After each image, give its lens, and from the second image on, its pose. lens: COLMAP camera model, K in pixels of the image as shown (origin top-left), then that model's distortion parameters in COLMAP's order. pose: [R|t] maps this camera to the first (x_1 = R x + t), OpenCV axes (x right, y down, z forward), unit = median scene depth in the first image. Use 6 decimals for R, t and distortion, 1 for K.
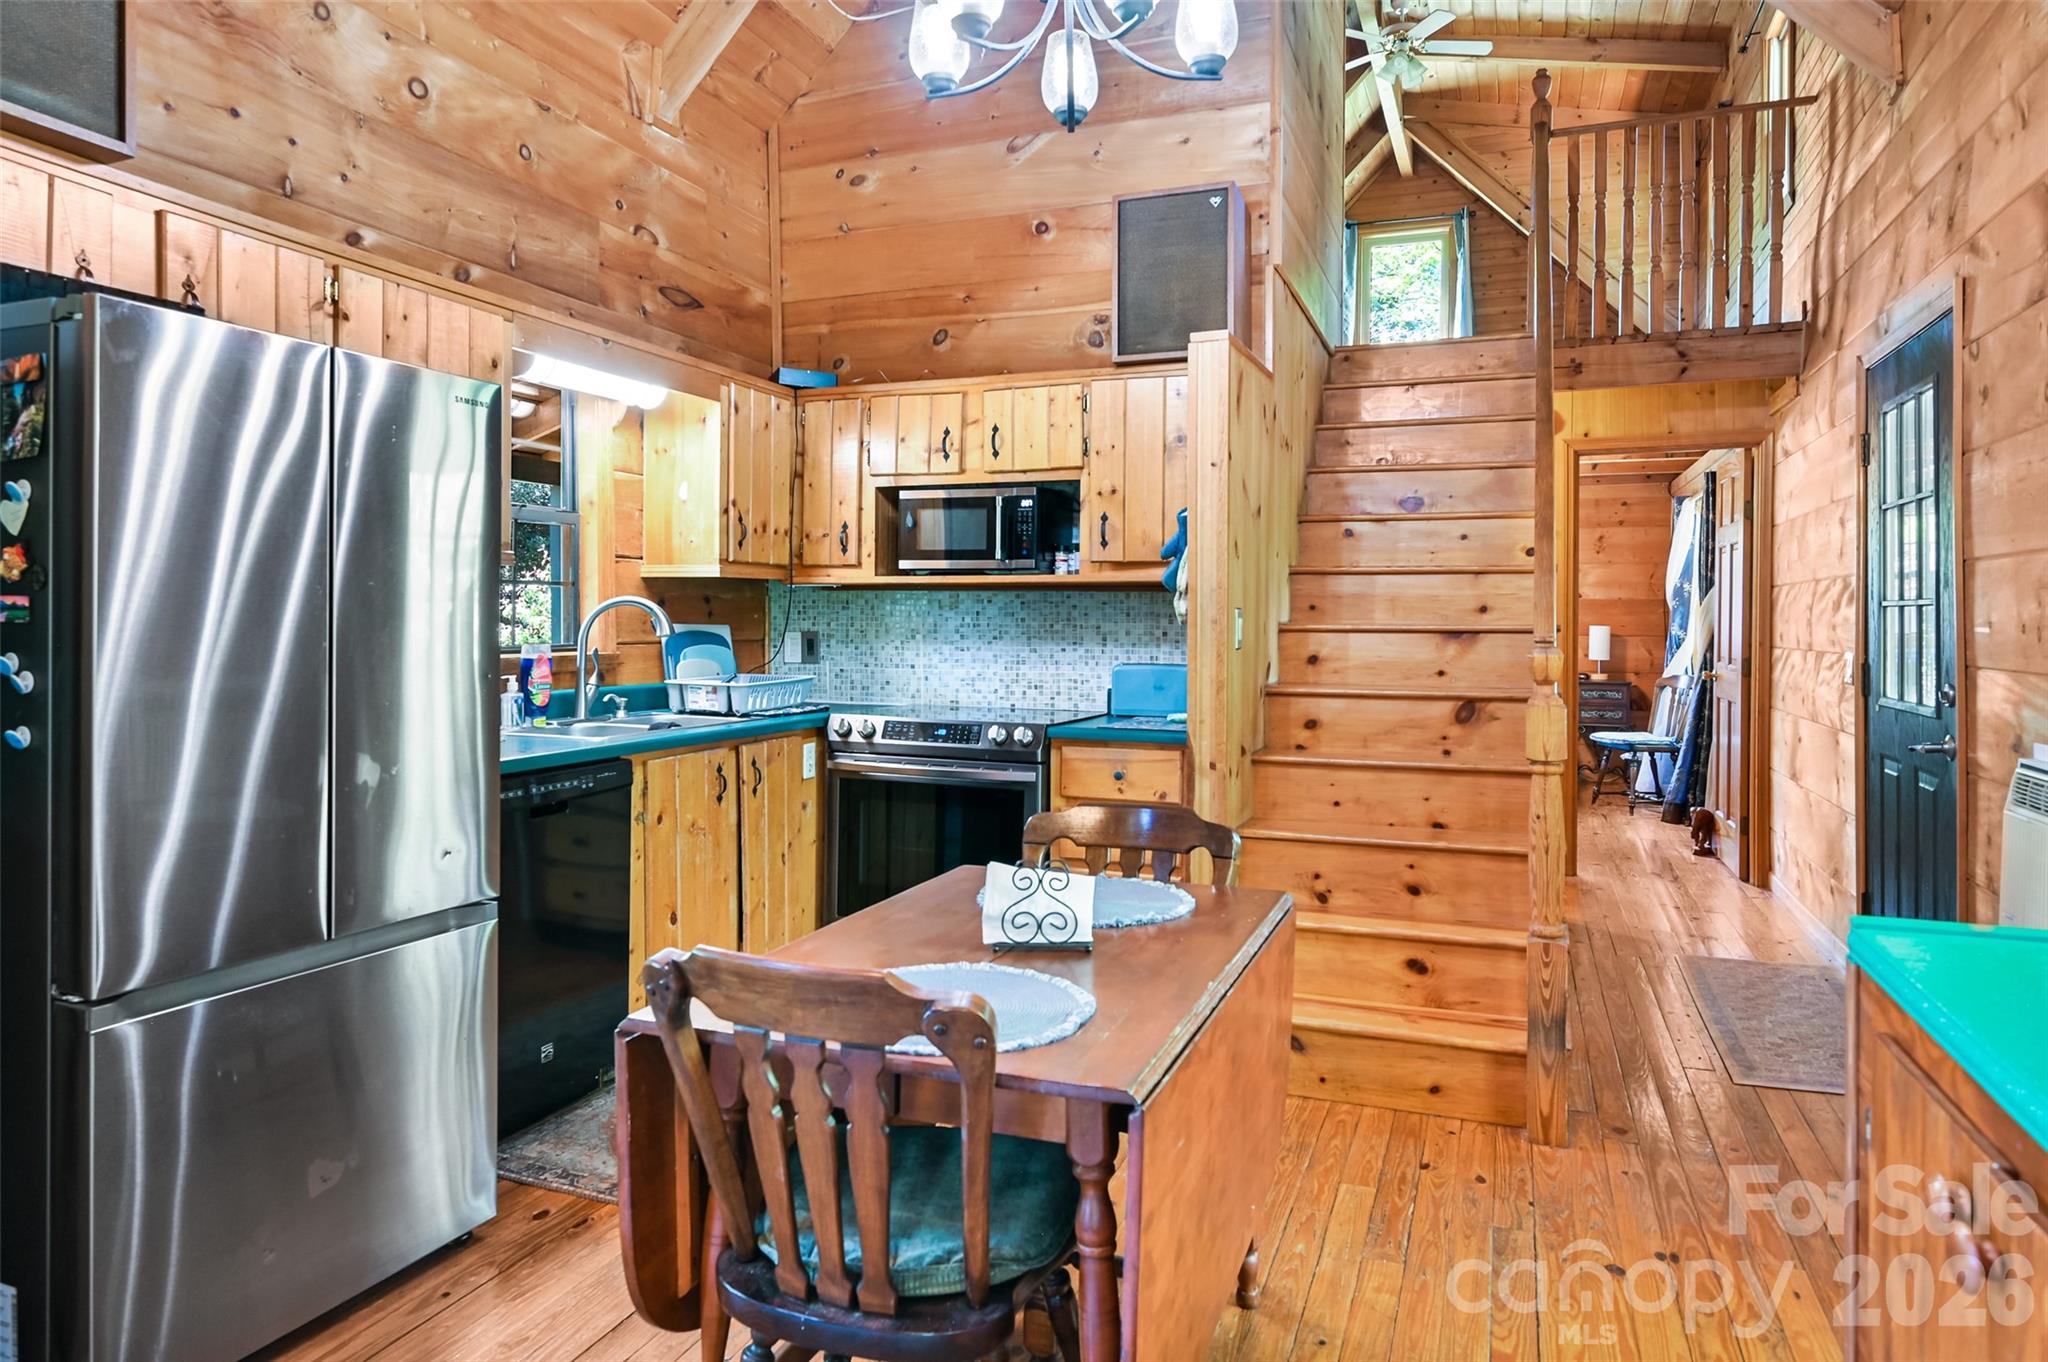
lens RADIAL K [[1251.9, 0, 1022.4], [0, 1251.9, 621.7], [0, 0, 1]] dist [-0.000200, 0.000430]
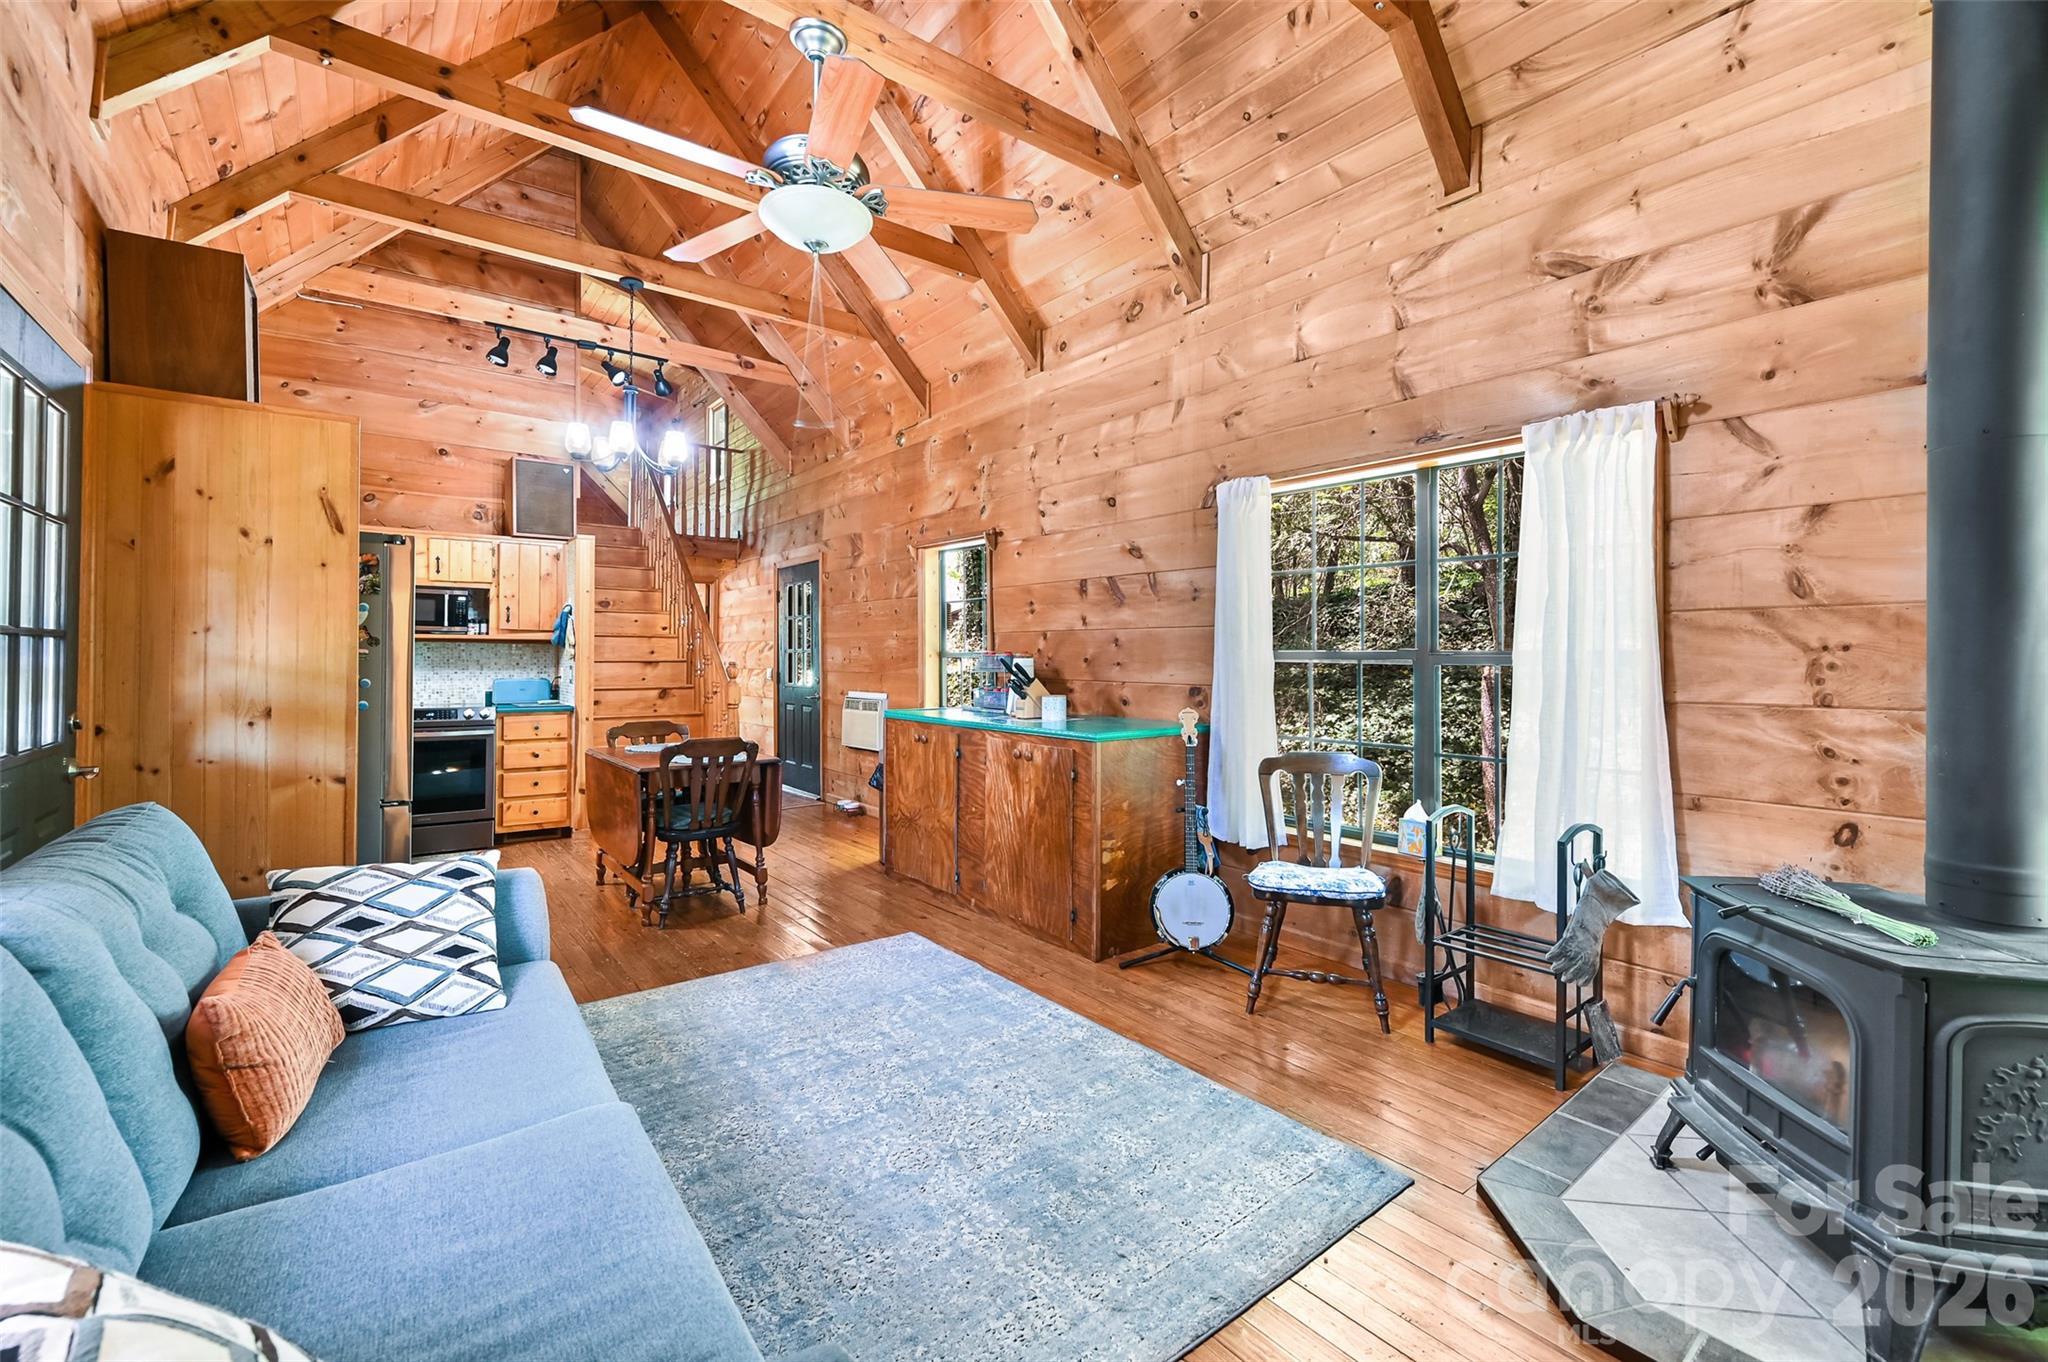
lens RADIAL K [[857.5, 0, 1014.4], [0, 857.5, 655.7], [0, 0, 1]] dist [-0.000137, 0.000008]
pose [[0.509934, -0.000600, 0.860213, -0.695864], [0.003654, 0.999992, -0.001469, 0.001266], [-0.860206, 0.003892, 0.509932, -0.435389]]
